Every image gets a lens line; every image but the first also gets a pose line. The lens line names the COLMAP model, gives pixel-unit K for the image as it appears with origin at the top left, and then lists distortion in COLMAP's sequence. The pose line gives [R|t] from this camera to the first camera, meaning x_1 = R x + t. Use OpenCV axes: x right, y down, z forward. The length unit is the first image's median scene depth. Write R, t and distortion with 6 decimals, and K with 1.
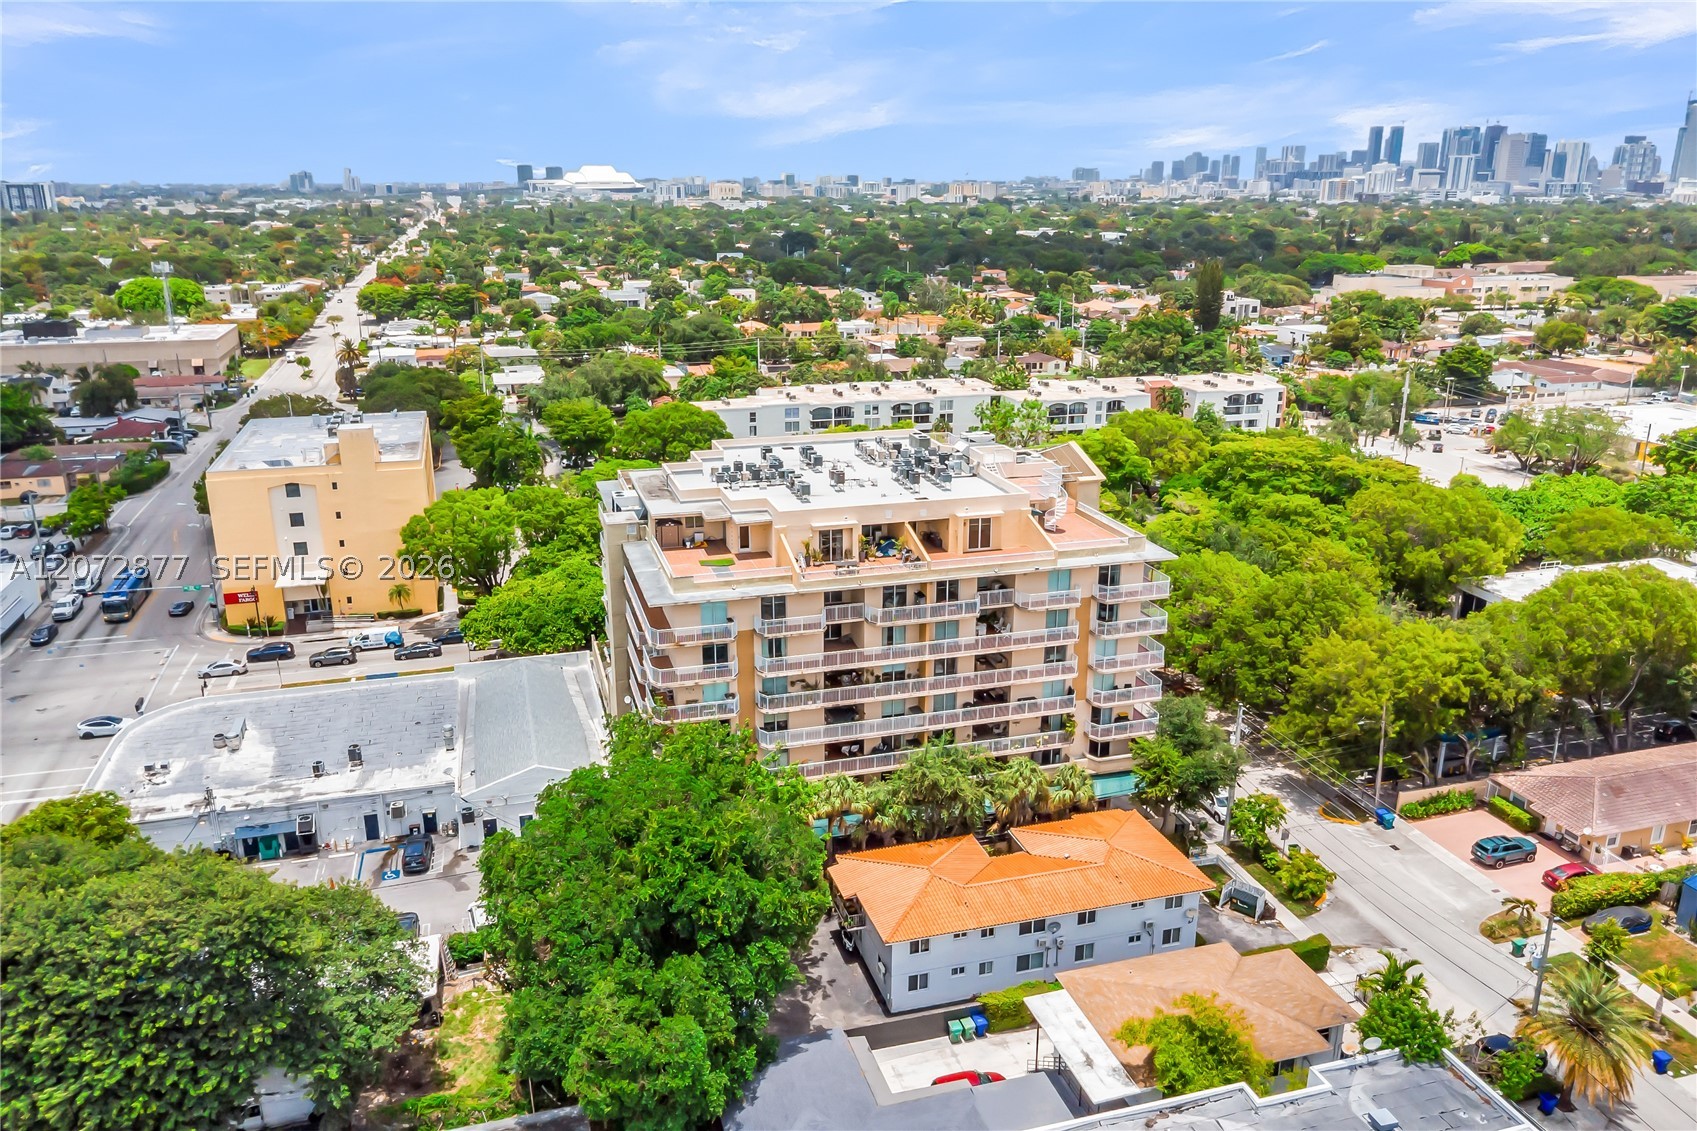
lens RADIAL K [[1259.6, 0, 848.5], [0, 1259.6, 565.5], [0, 0, 1]] dist [0.006477, -0.001115]
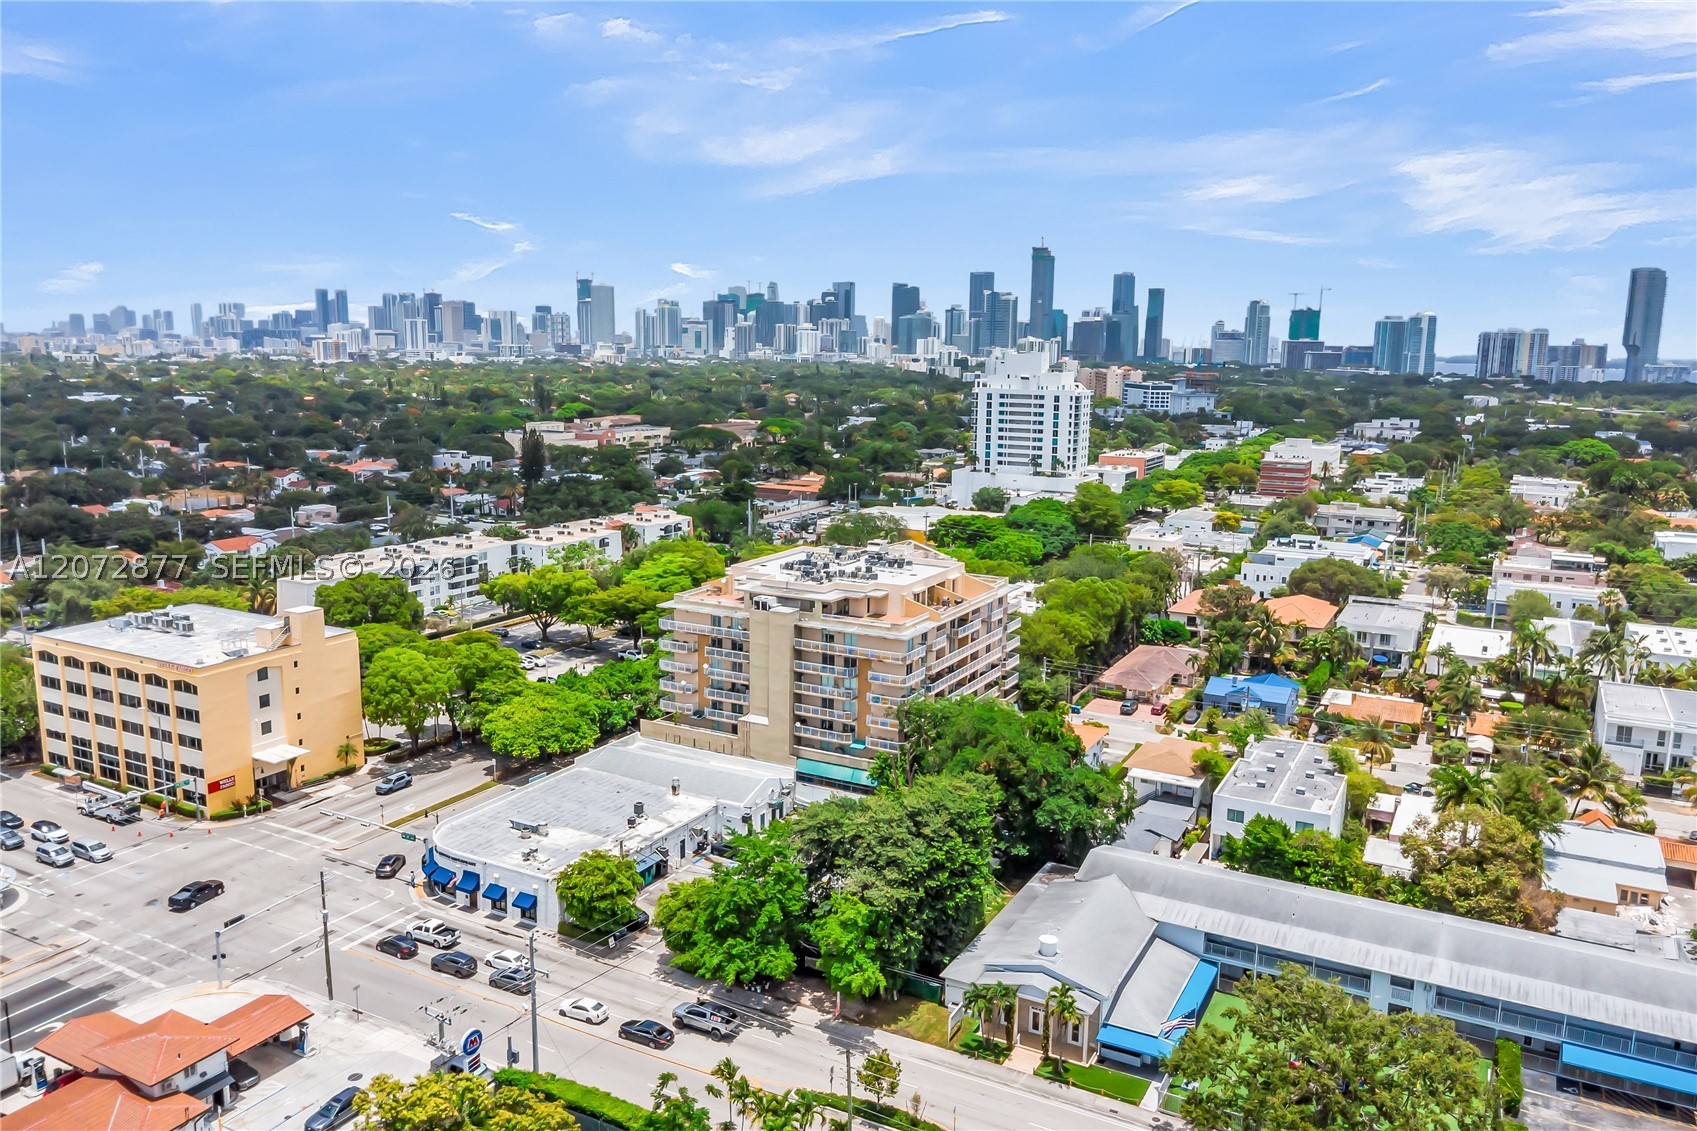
lens RADIAL K [[1249.0, 0, 851.5], [0, 1249.0, 585.2], [0, 0, 1]] dist [0.010475, -0.001201]
pose [[0.703731, -0.126687, 0.699080, -0.813013], [0.196015, 0.980404, -0.019651, -0.013909], [-0.682891, 0.150859, 0.714773, -0.130327]]
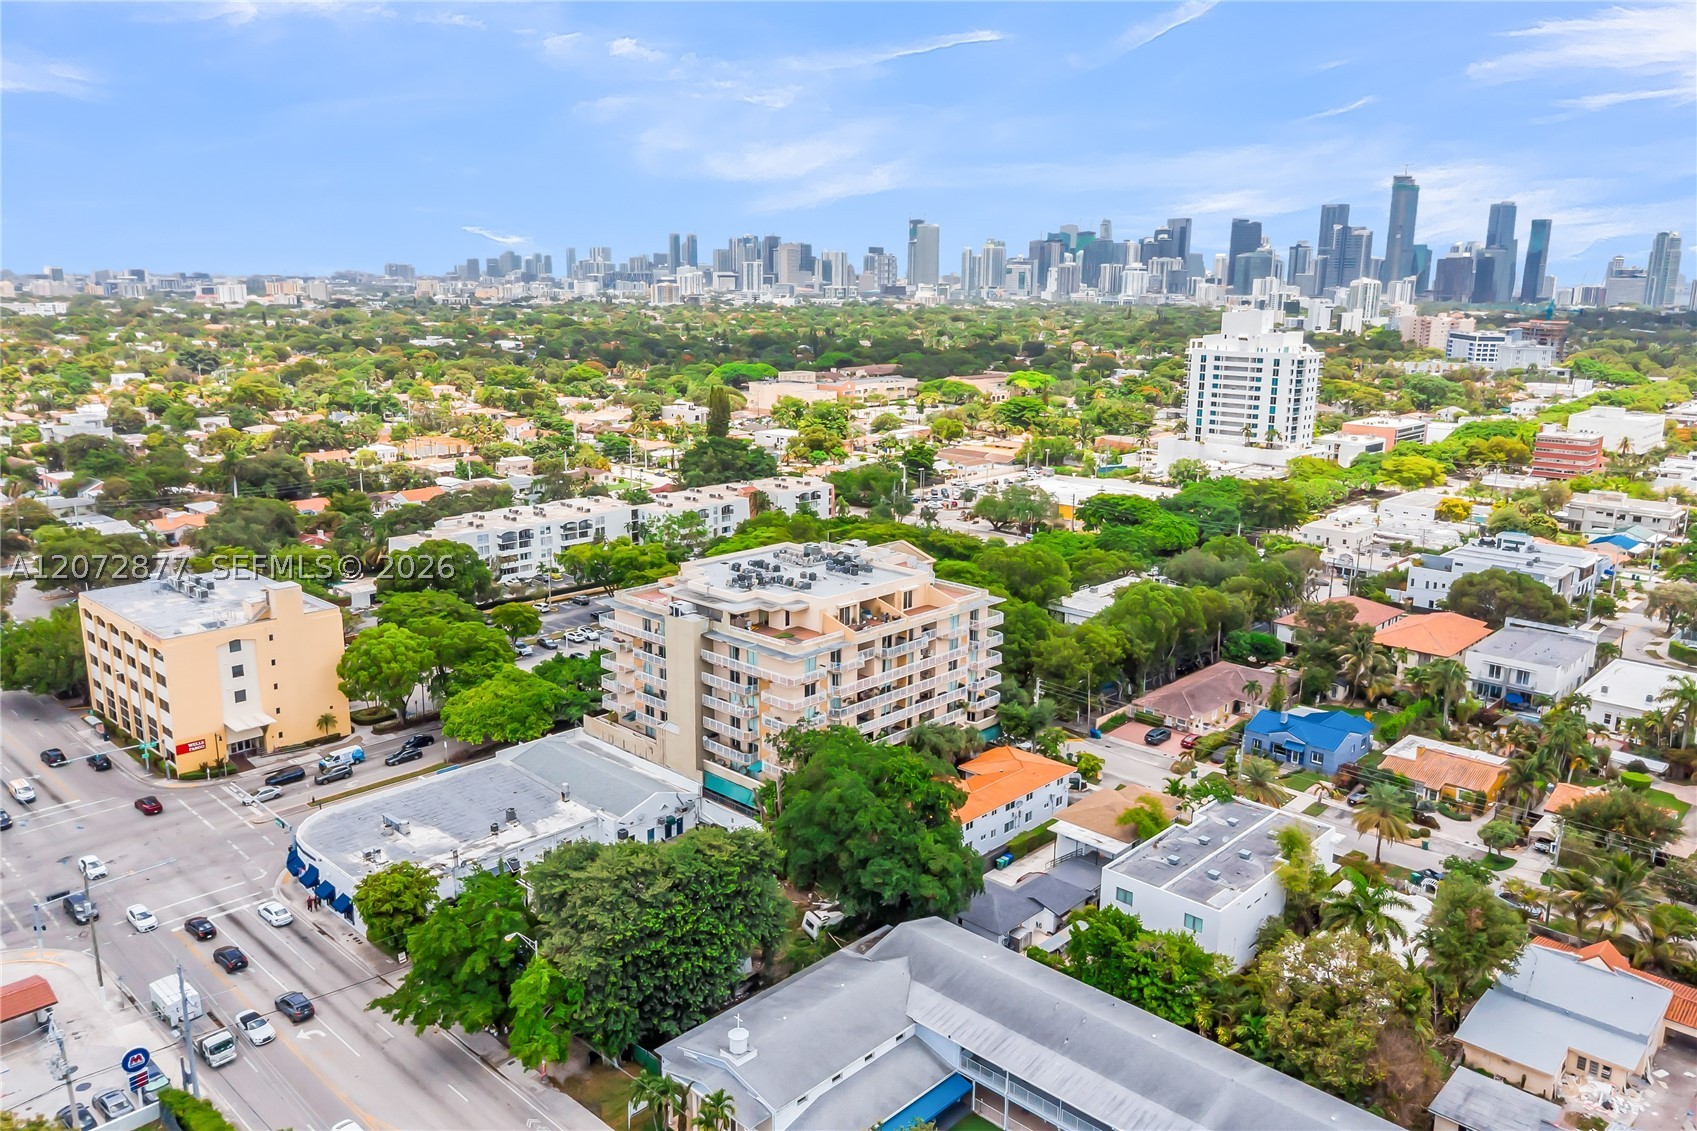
lens RADIAL K [[1249.0, 0, 851.5], [0, 1249.0, 585.2], [0, 0, 1]] dist [0.010475, -0.001201]
pose [[0.865865, -0.112268, 0.487518, -0.494596], [0.138166, 0.990257, -0.017350, -0.016564], [-0.480820, 0.082381, 0.872941, -0.272881]]
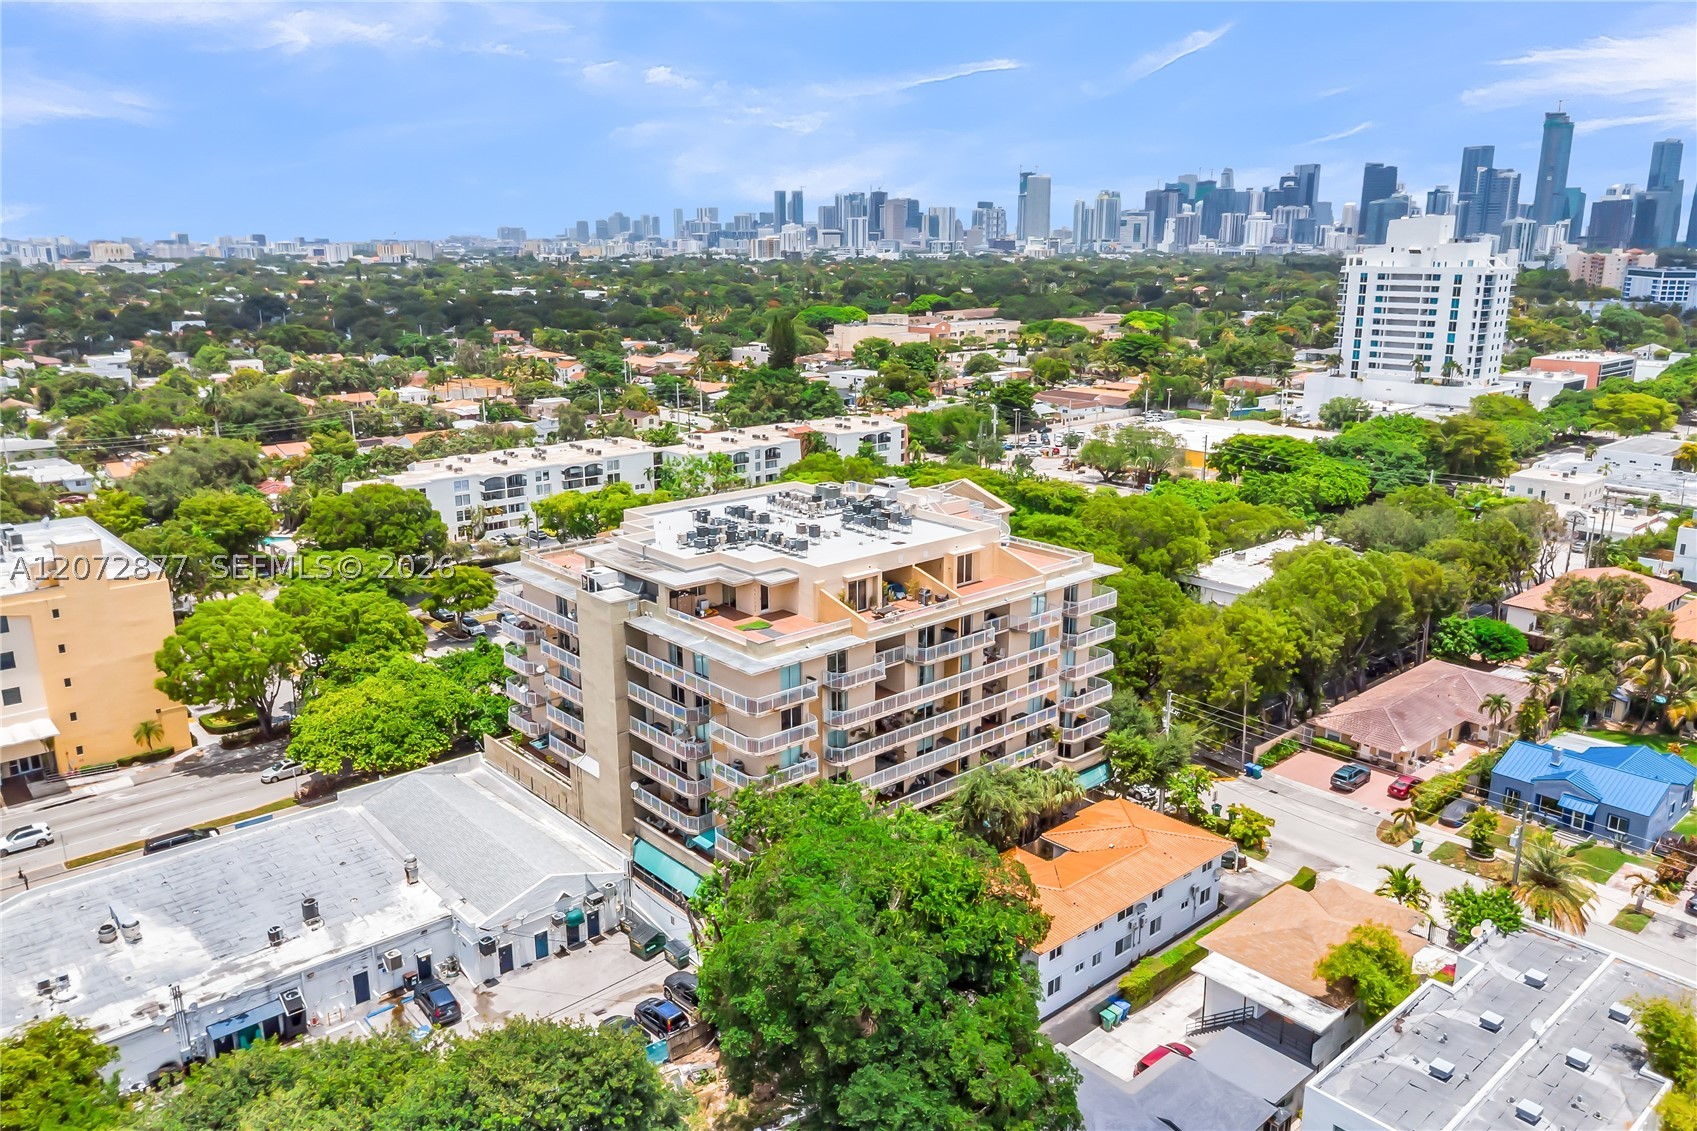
lens RADIAL K [[1249.0, 0, 851.5], [0, 1249.0, 585.2], [0, 0, 1]] dist [0.010475, -0.001201]
pose [[0.904968, -0.116832, 0.409125, -0.266450], [0.127847, 0.991794, 0.000432, -0.015500], [-0.405818, 0.051915, 0.912478, 0.046516]]
